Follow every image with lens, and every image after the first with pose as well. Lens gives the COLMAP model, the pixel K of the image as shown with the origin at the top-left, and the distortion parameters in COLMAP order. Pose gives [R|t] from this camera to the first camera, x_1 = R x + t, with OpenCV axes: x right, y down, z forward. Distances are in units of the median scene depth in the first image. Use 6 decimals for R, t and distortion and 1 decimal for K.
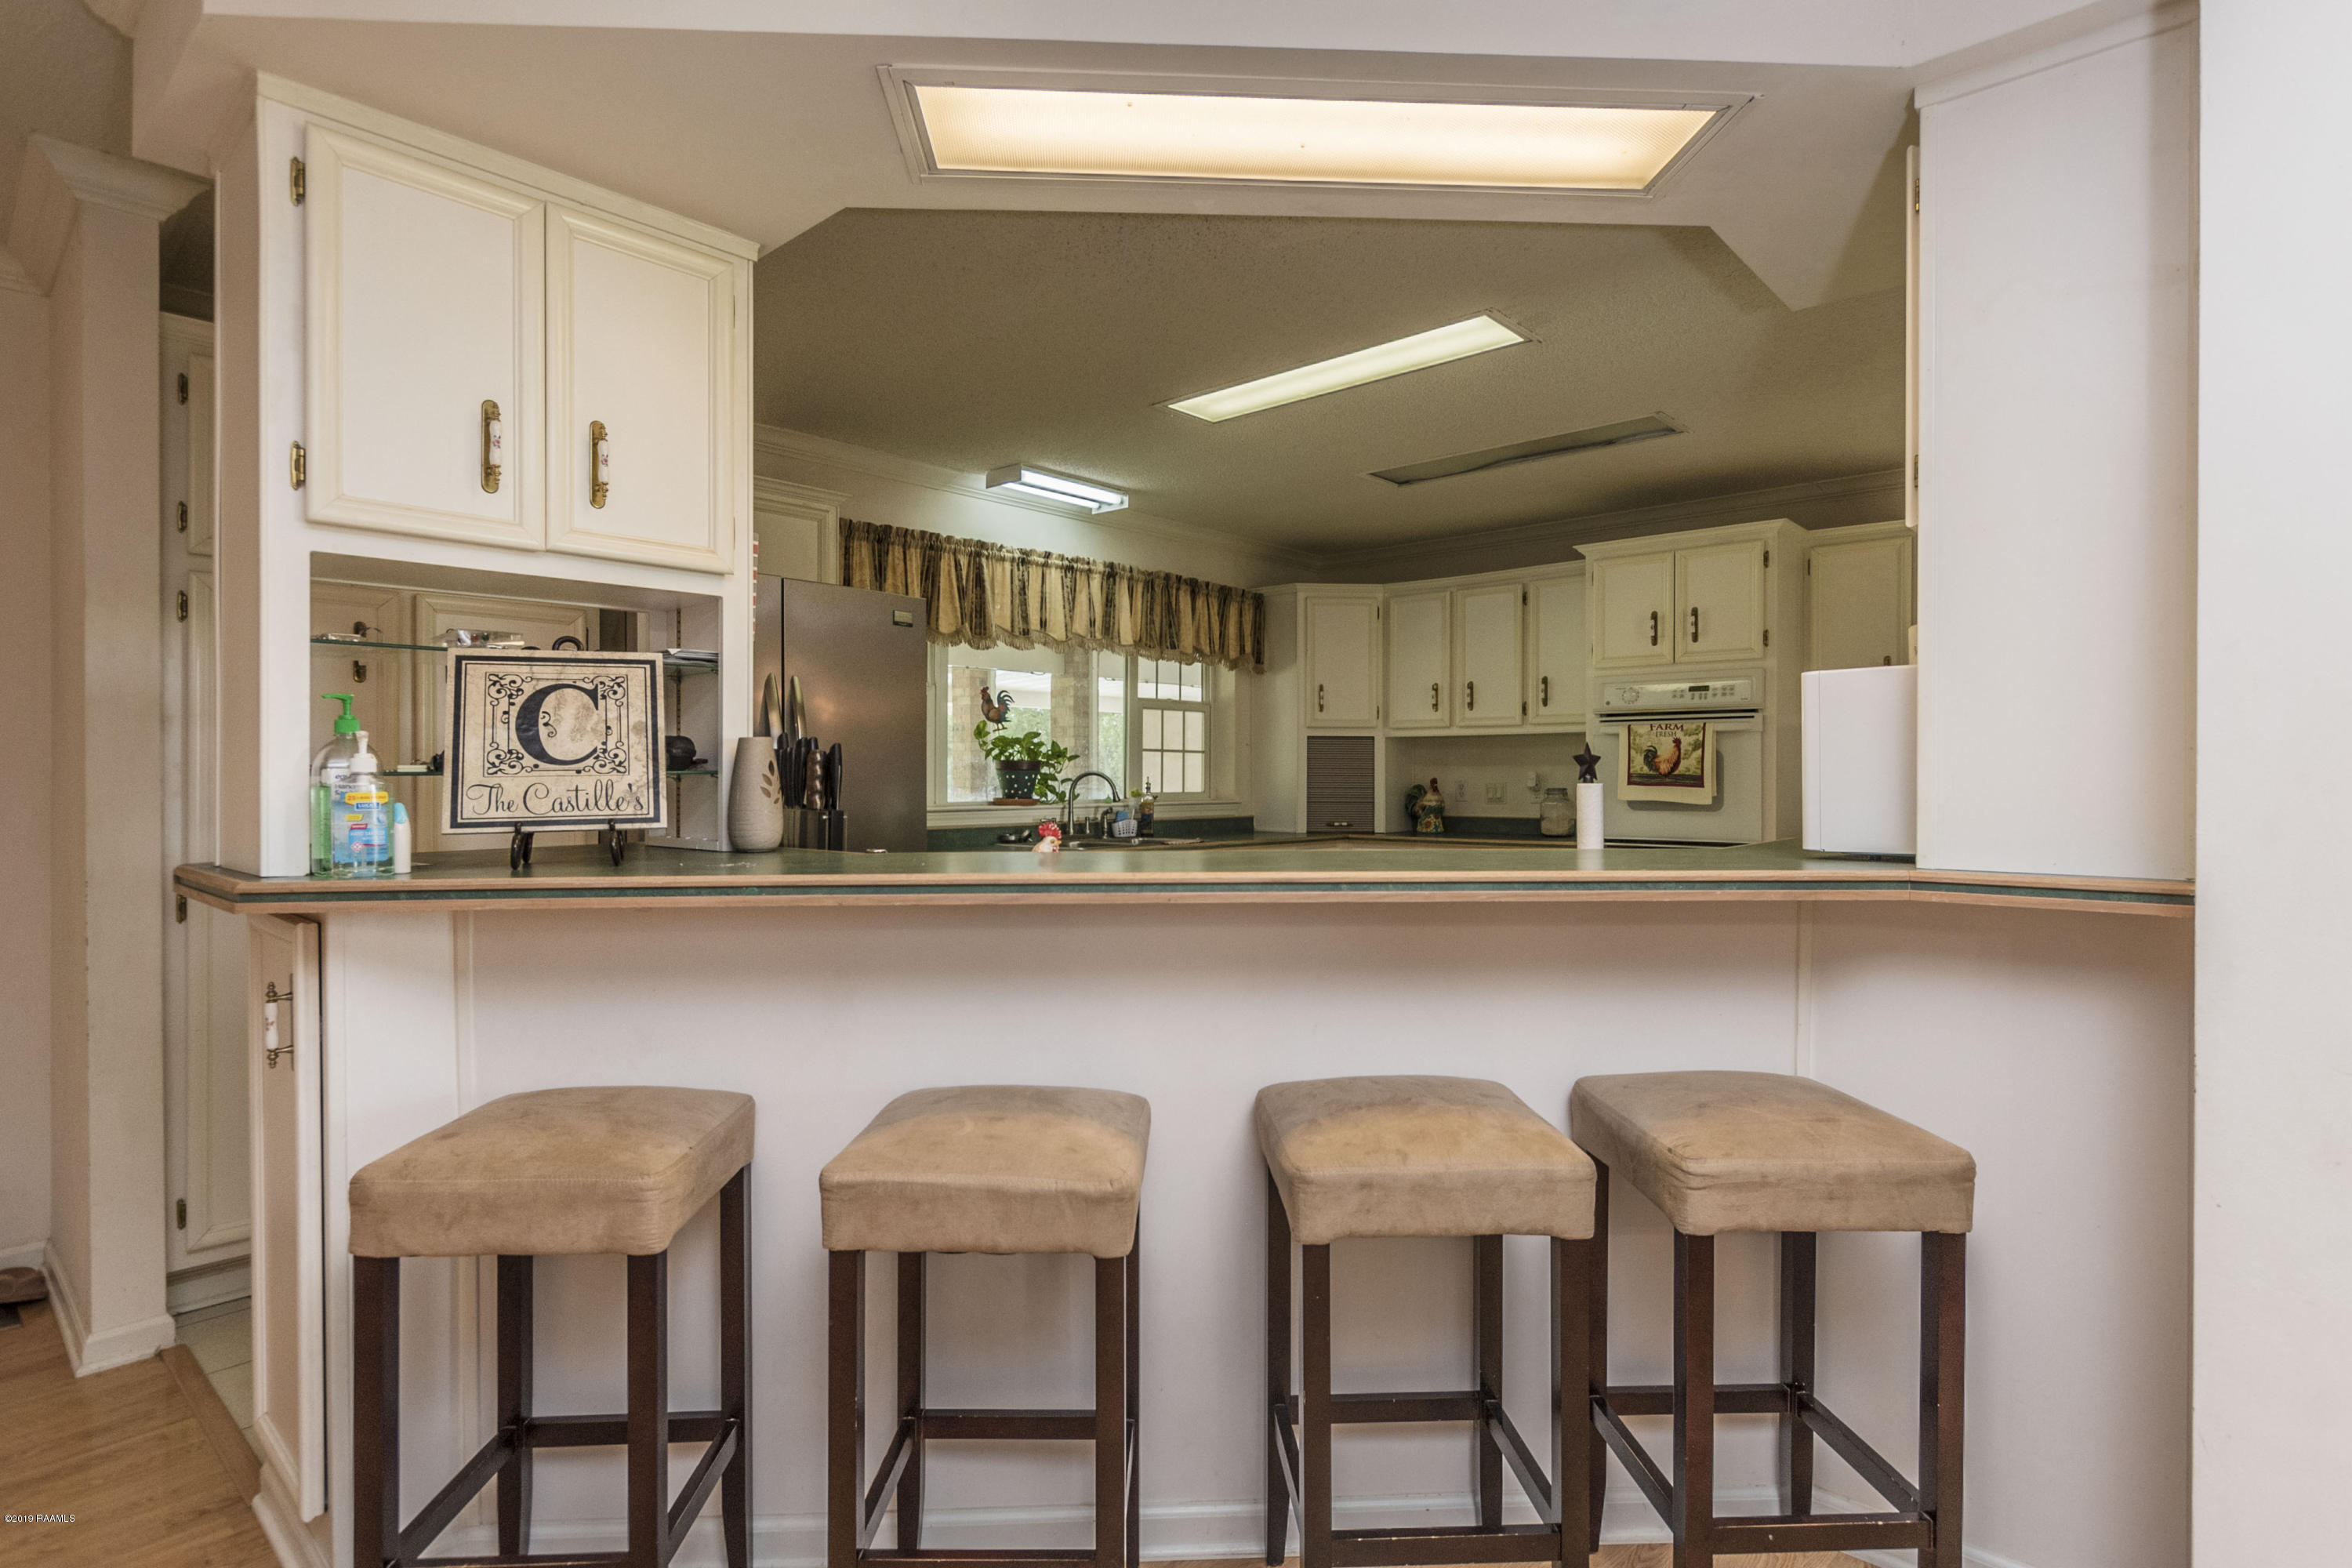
lens RADIAL K [[1188.6, 0, 1179.8], [0, 1188.6, 786.0], [0, 0, 1]] dist [-0.000526, 0.000306]
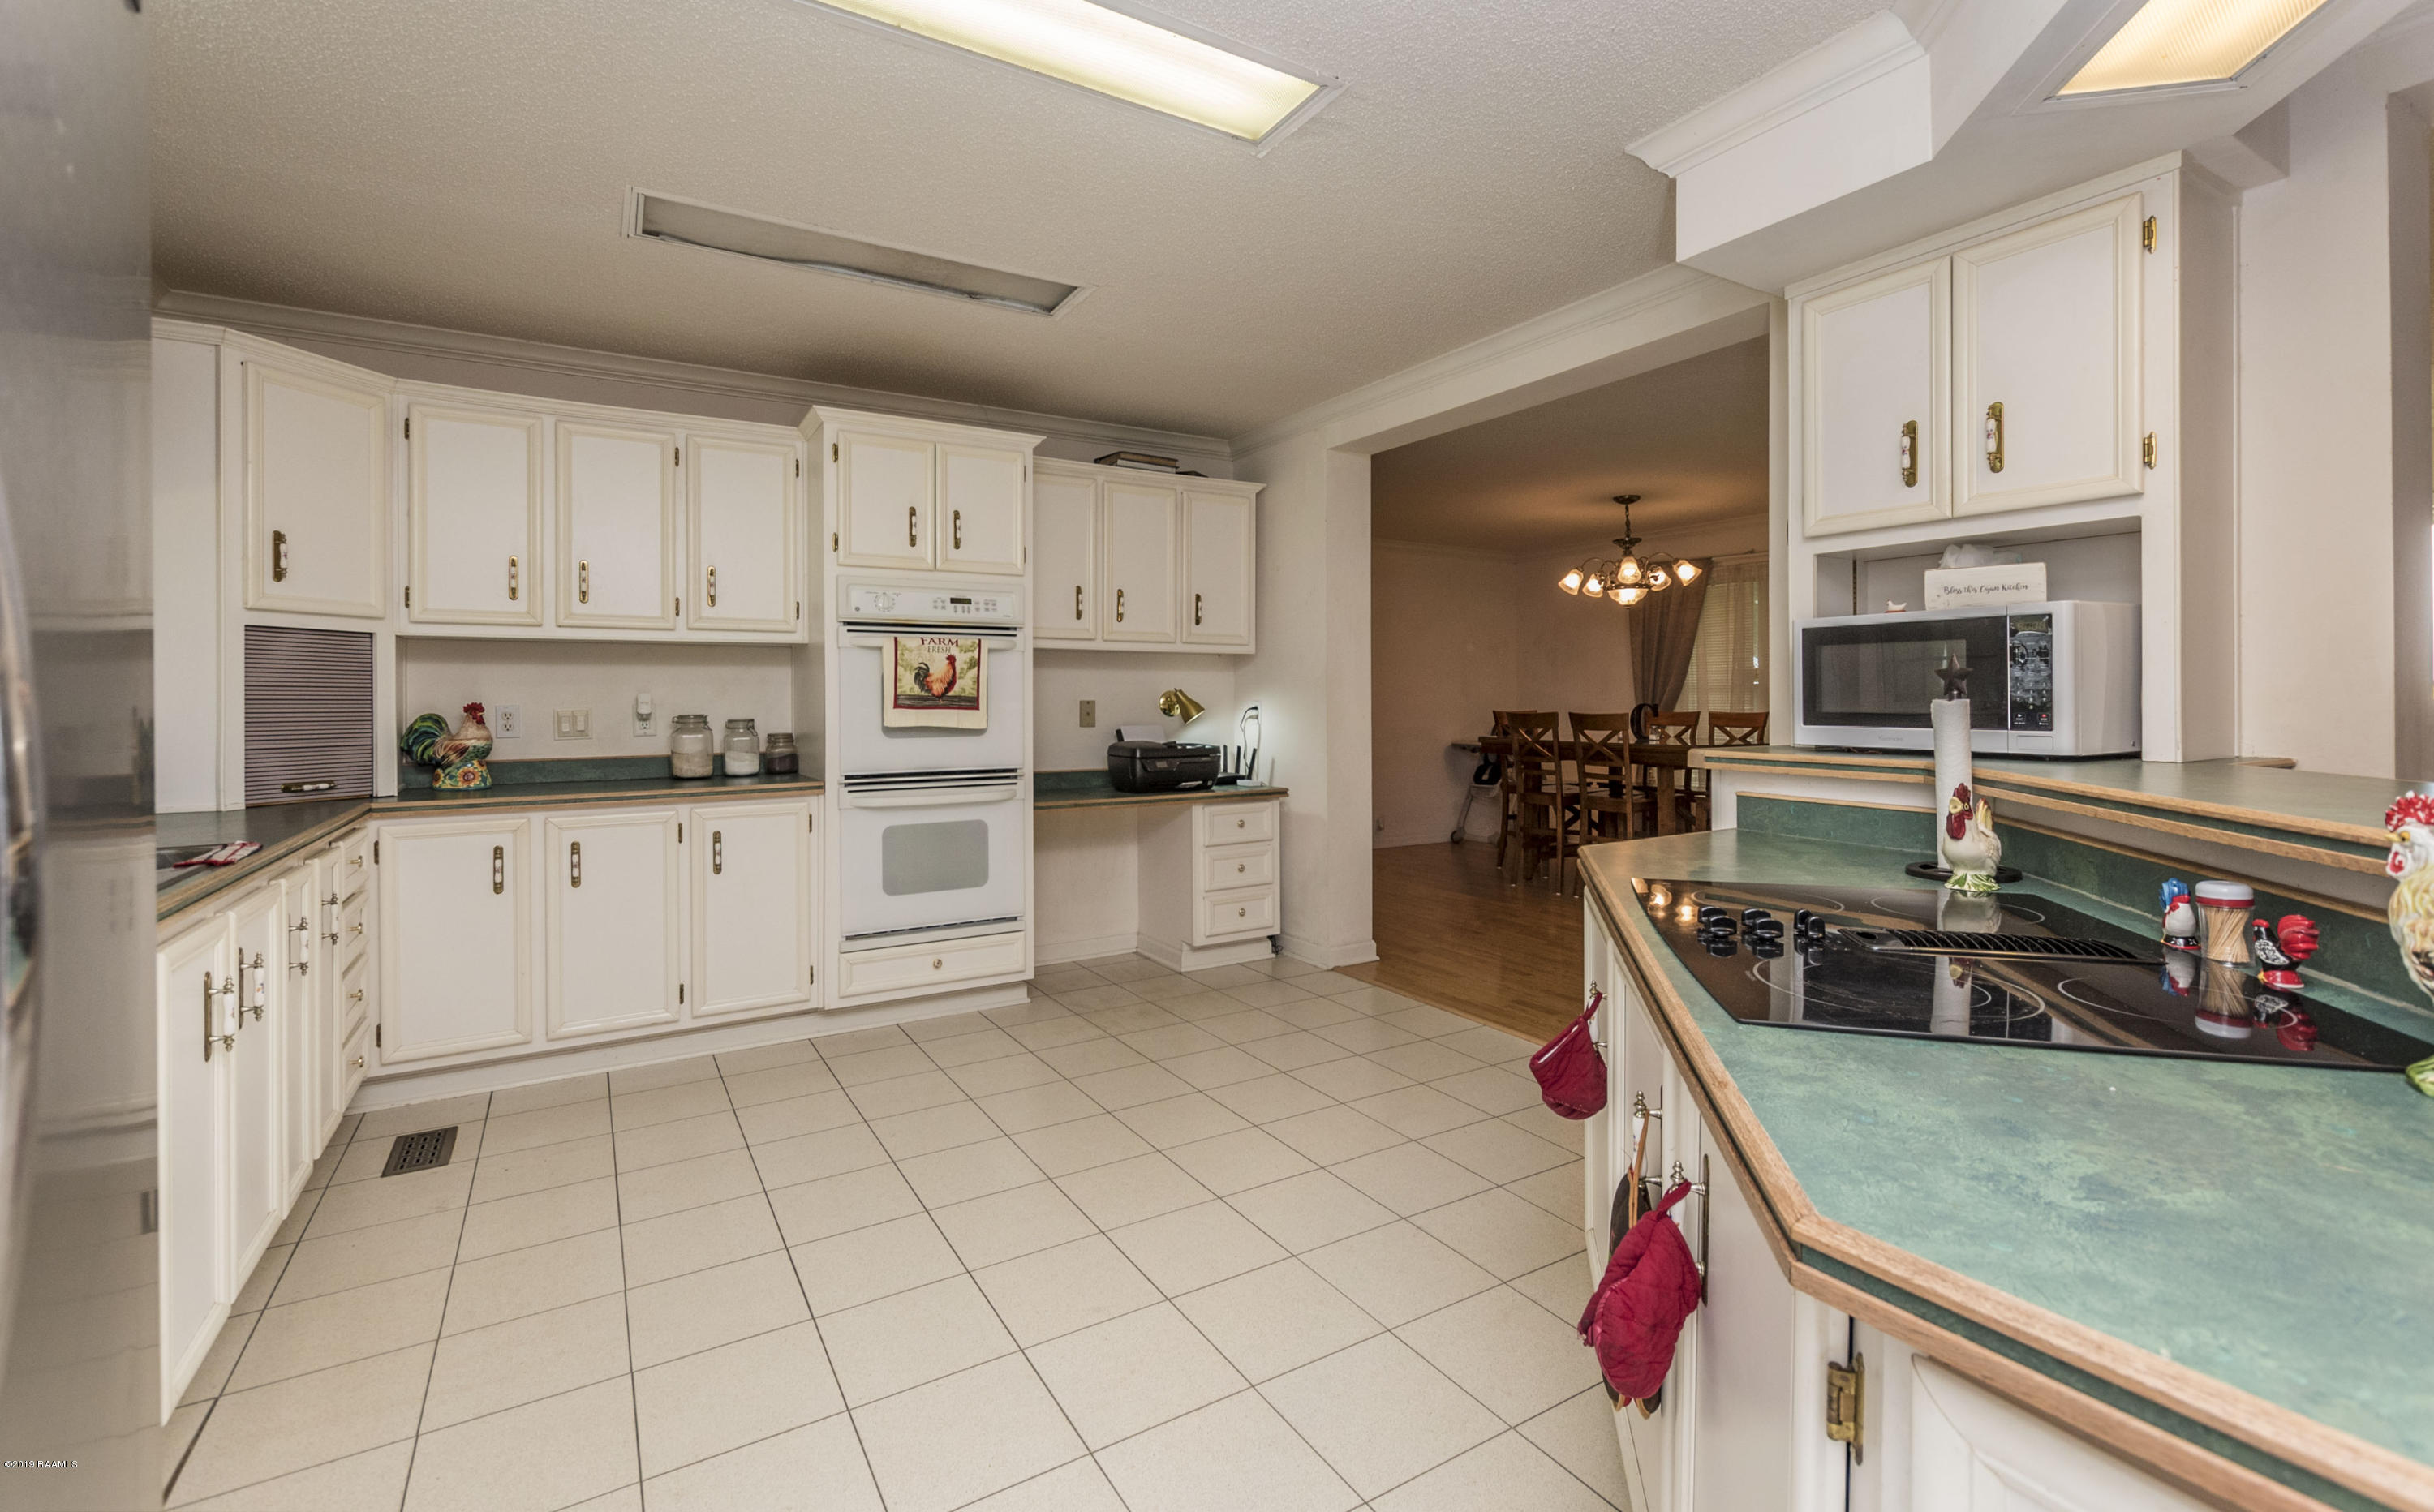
lens RADIAL K [[1038.1, 0, 1202.7], [0, 1038.1, 698.5], [0, 0, 1]] dist [-0.001121, -0.000081]
pose [[0.304382, -0.002758, 0.952546, -0.243010], [0.011852, 0.999929, -0.000892, -0.004682], [-0.952476, 0.011562, 0.304393, 0.553982]]
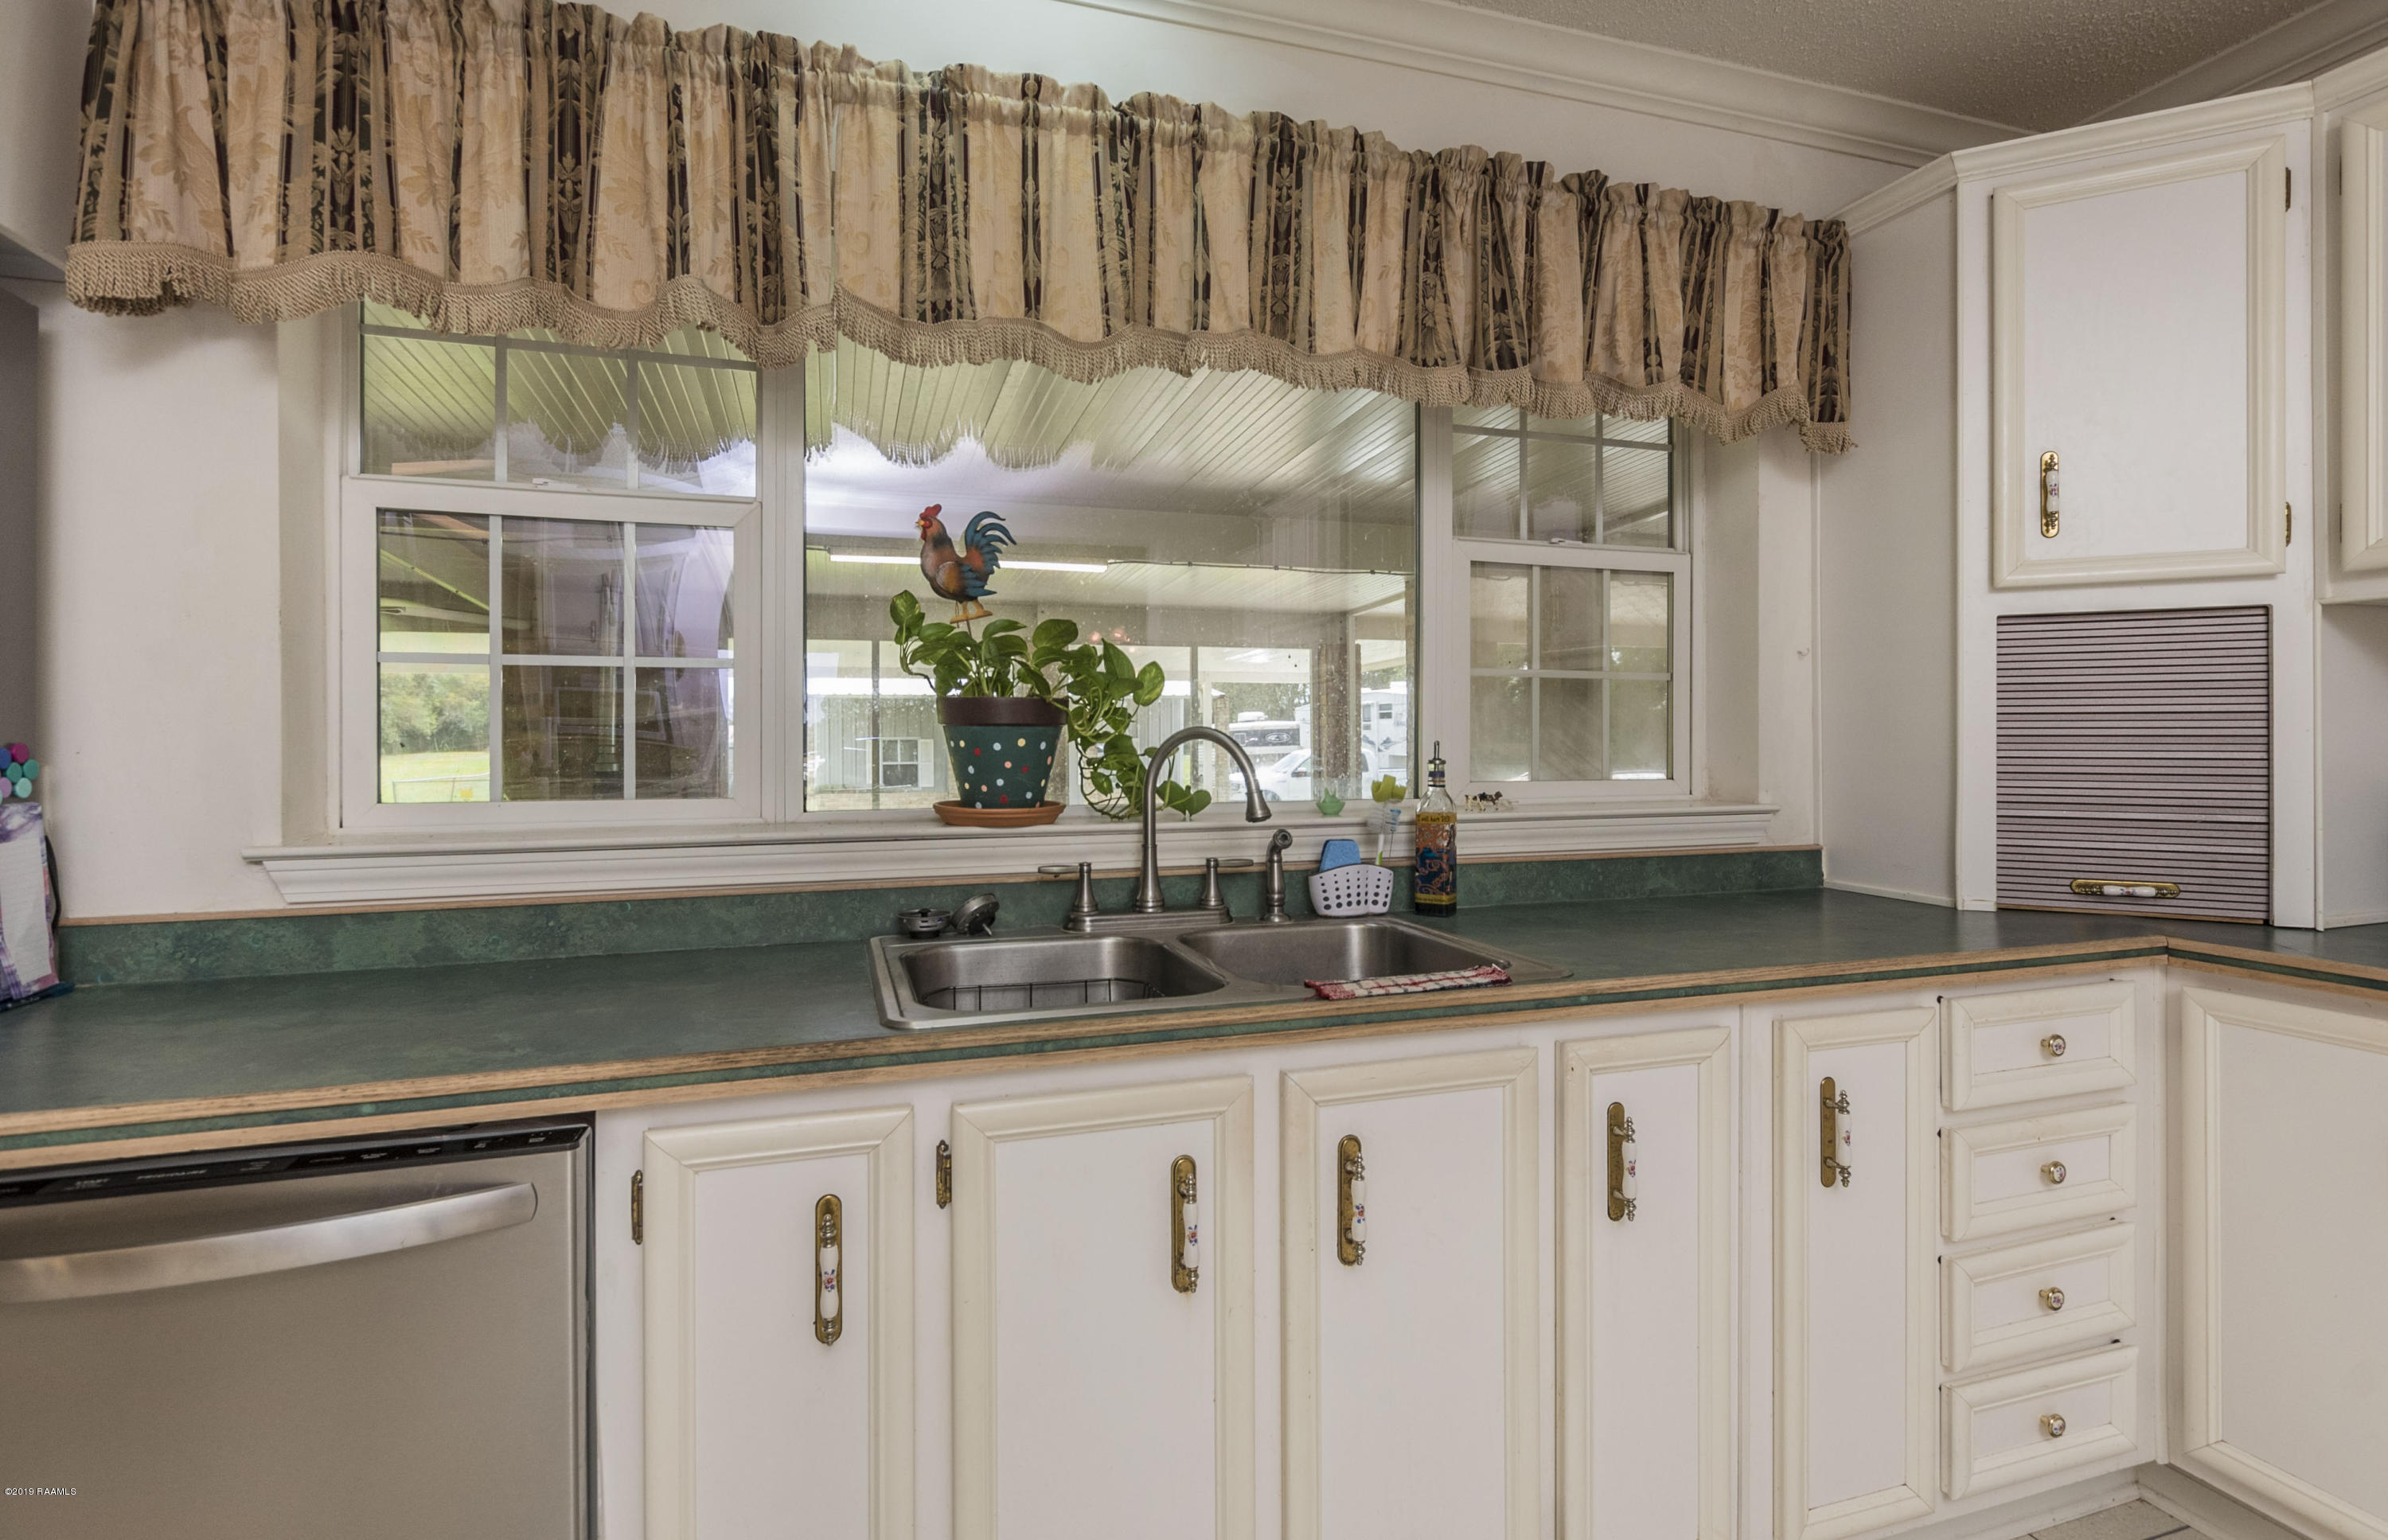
lens RADIAL K [[1120.1, 0, 1189.1], [0, 1120.1, 748.1], [0, 0, 1]] dist [-0.003107, -0.000587]
pose [[0.858913, -0.004189, -0.512104, 0.088714], [0.001133, 0.999980, -0.006280, -0.004591], [0.512120, 0.004813, 0.858901, 0.753178]]
